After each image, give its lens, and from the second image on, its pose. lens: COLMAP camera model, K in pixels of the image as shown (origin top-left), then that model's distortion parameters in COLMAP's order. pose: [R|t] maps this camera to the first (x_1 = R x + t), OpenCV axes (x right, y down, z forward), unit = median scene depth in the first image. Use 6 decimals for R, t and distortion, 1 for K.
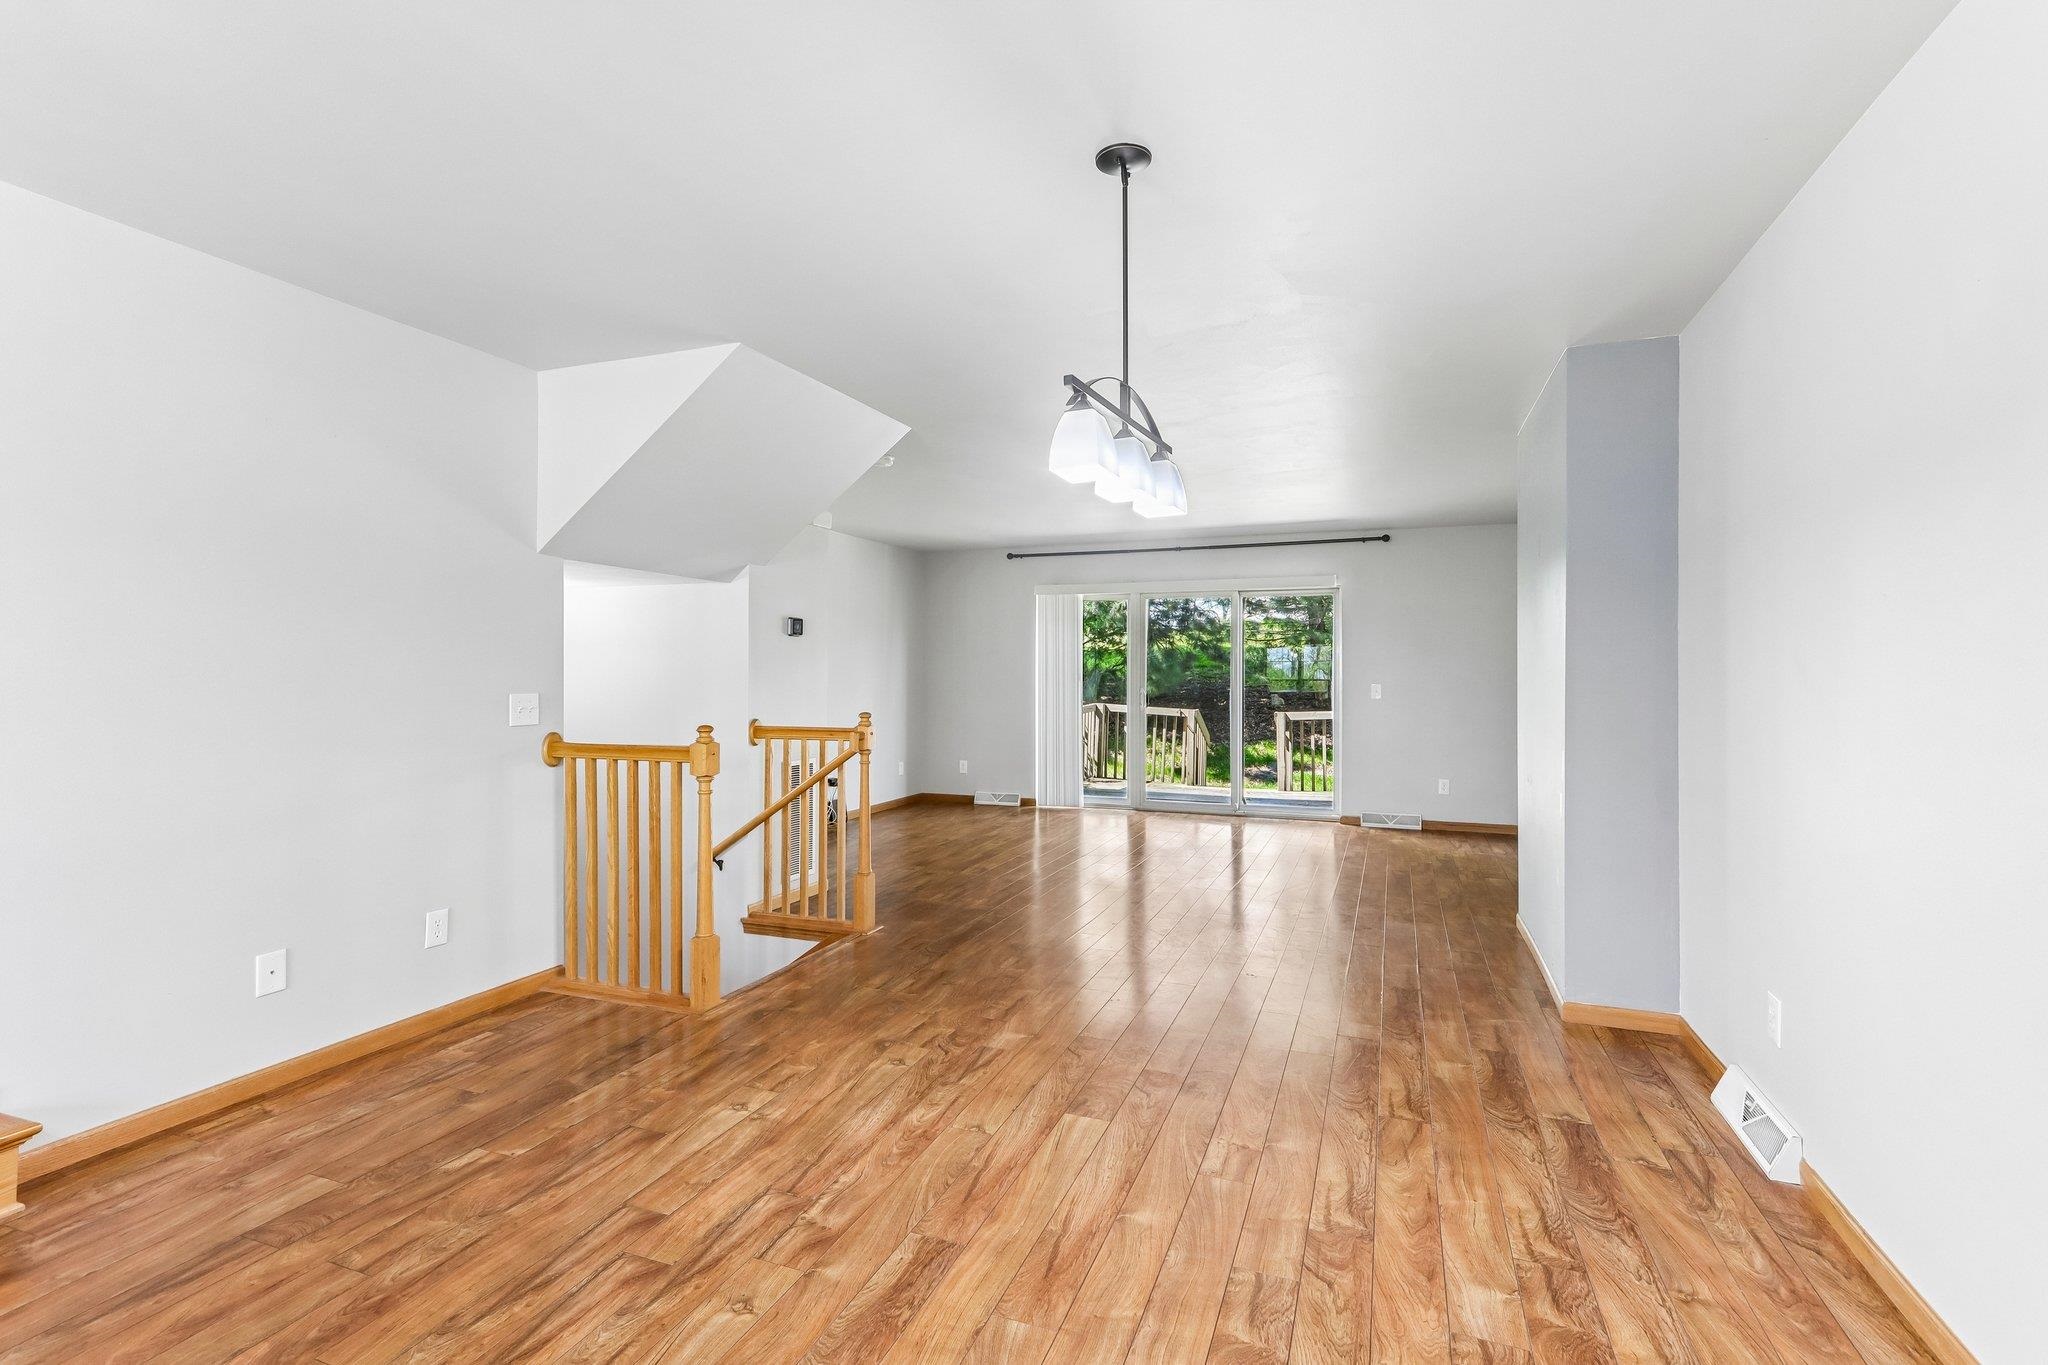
lens RADIAL K [[945.6, 0, 1020.7], [0, 945.6, 669.3], [0, 0, 1]] dist [0.014388, 0.000310]
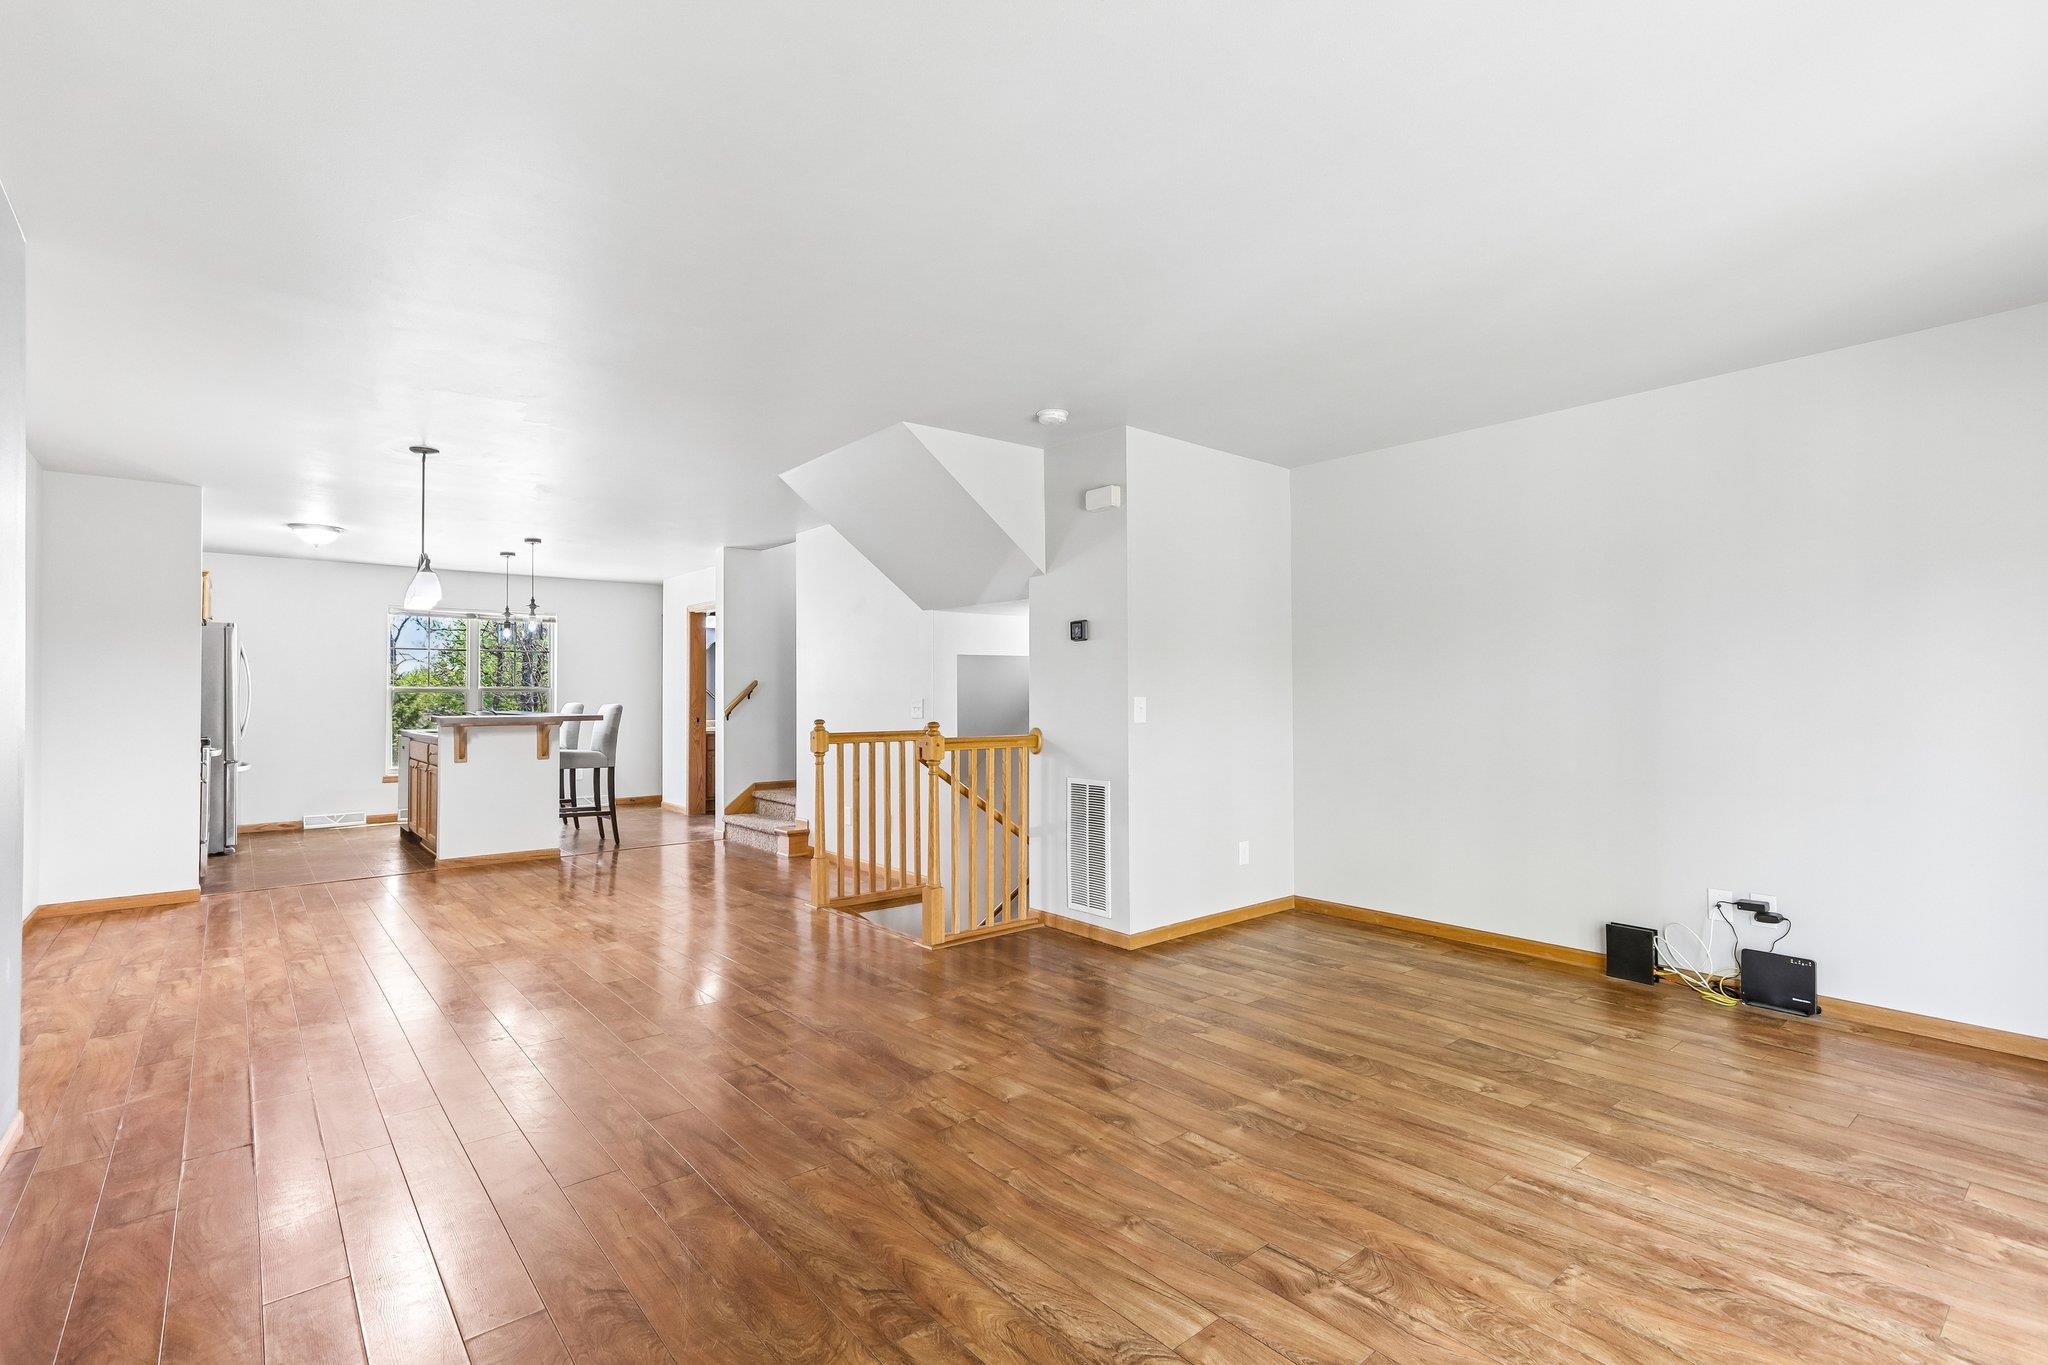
lens RADIAL K [[945.6, 0, 1020.7], [0, 945.6, 669.3], [0, 0, 1]] dist [0.014388, 0.000310]
pose [[-0.482814, -0.024337, -0.875385, 1.079077], [0.007778, 0.999455, -0.032076, 0.038452], [0.875688, -0.022296, -0.482362, 2.576537]]
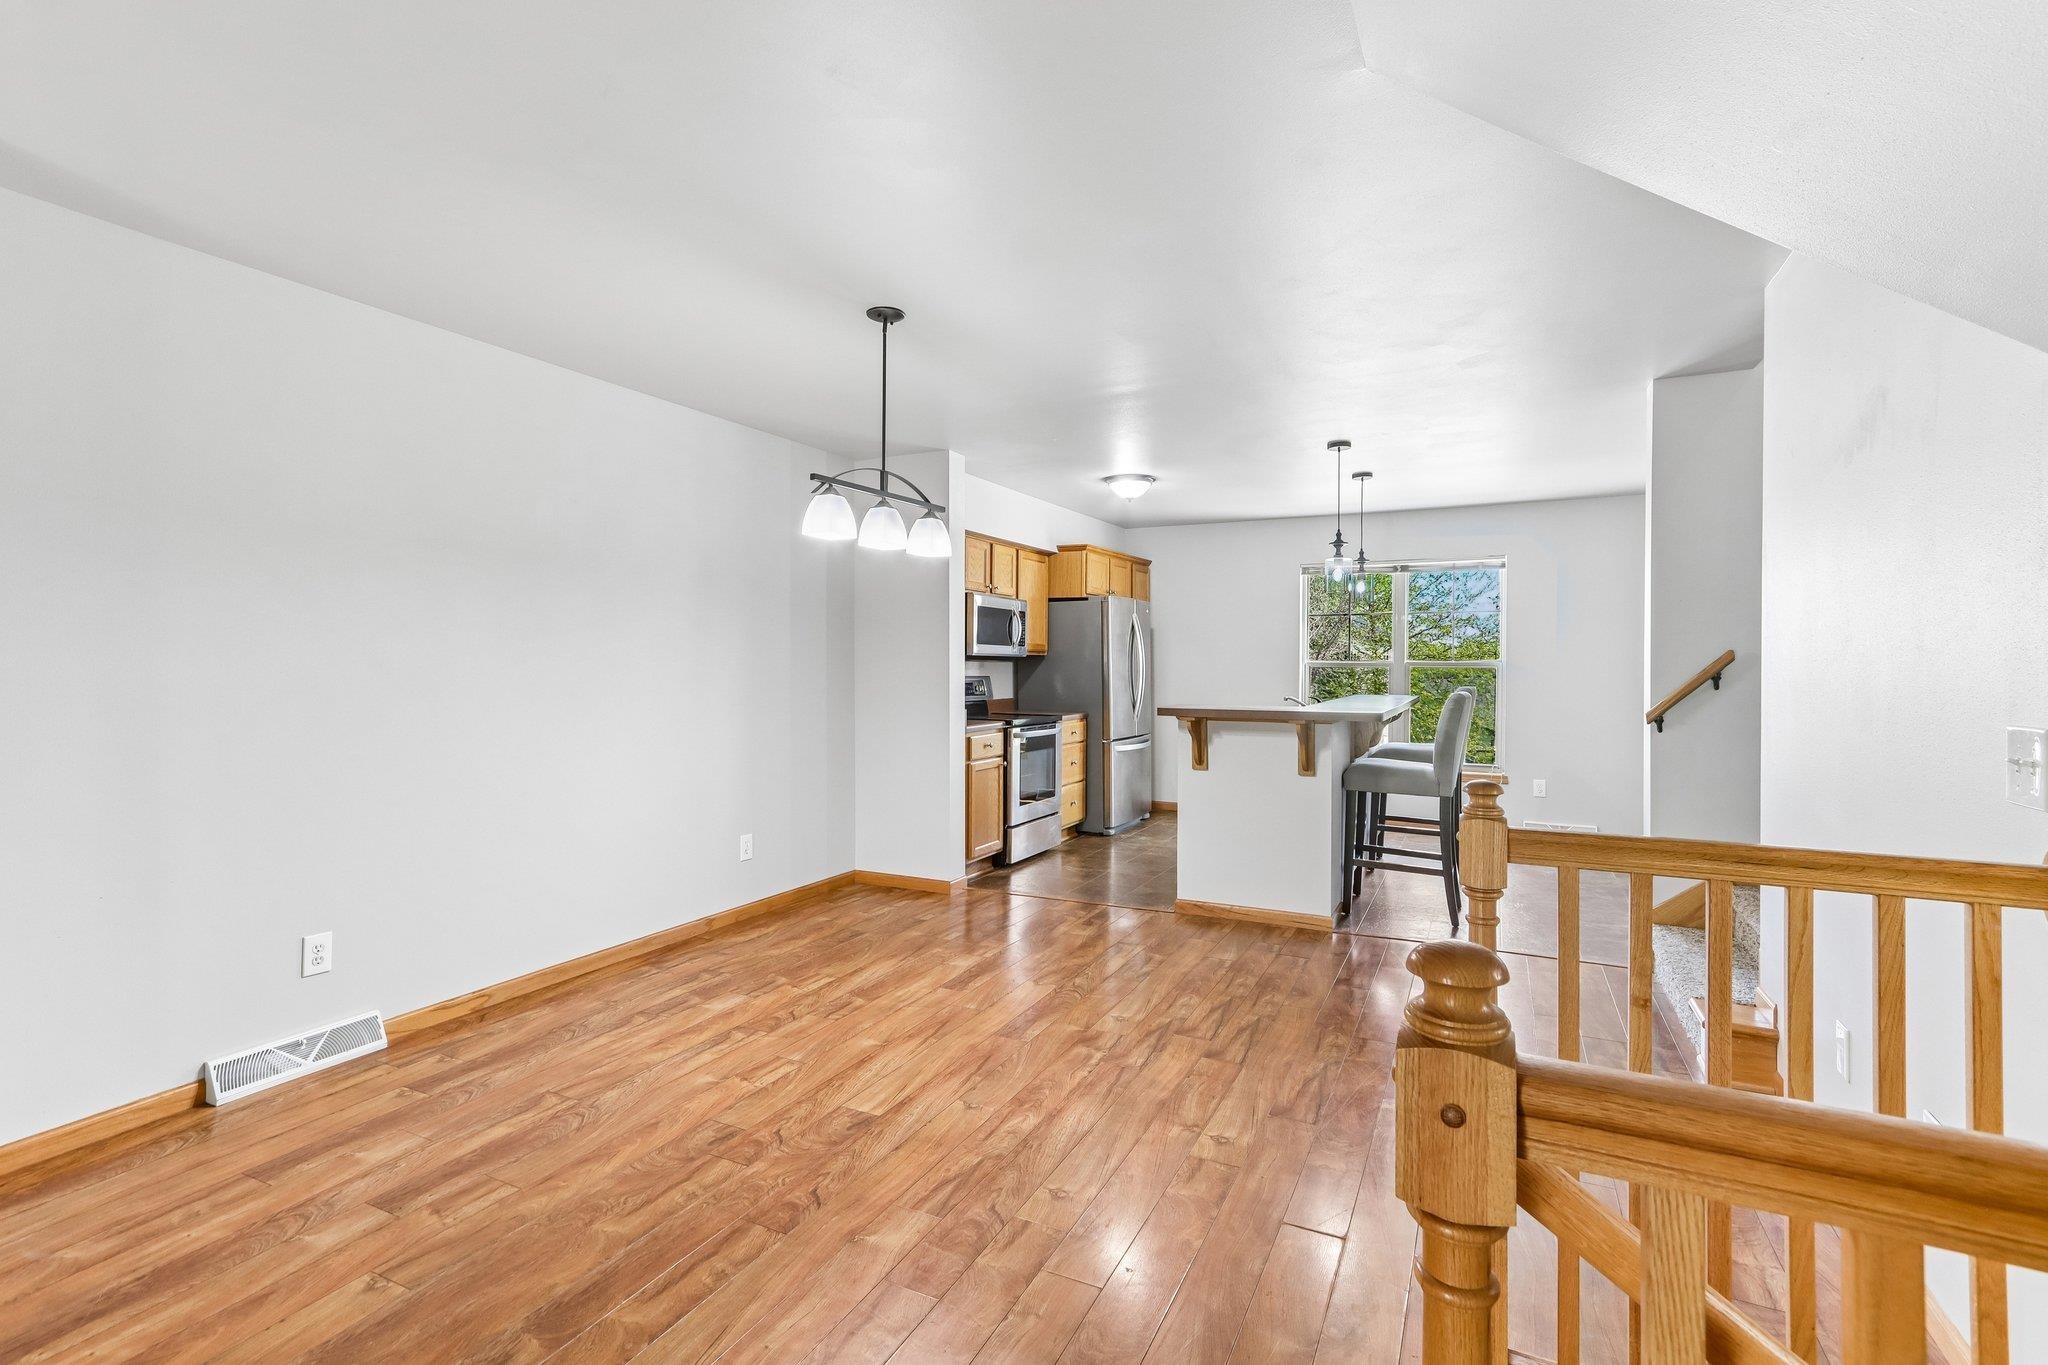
lens RADIAL K [[945.6, 0, 1020.7], [0, 945.6, 669.3], [0, 0, 1]] dist [0.014388, 0.000310]
pose [[-0.996003, -0.003566, 0.089246, -0.180824], [-0.003560, 0.999994, 0.000222, 0.003698], [-0.089247, -0.000096, -0.996010, 1.917967]]
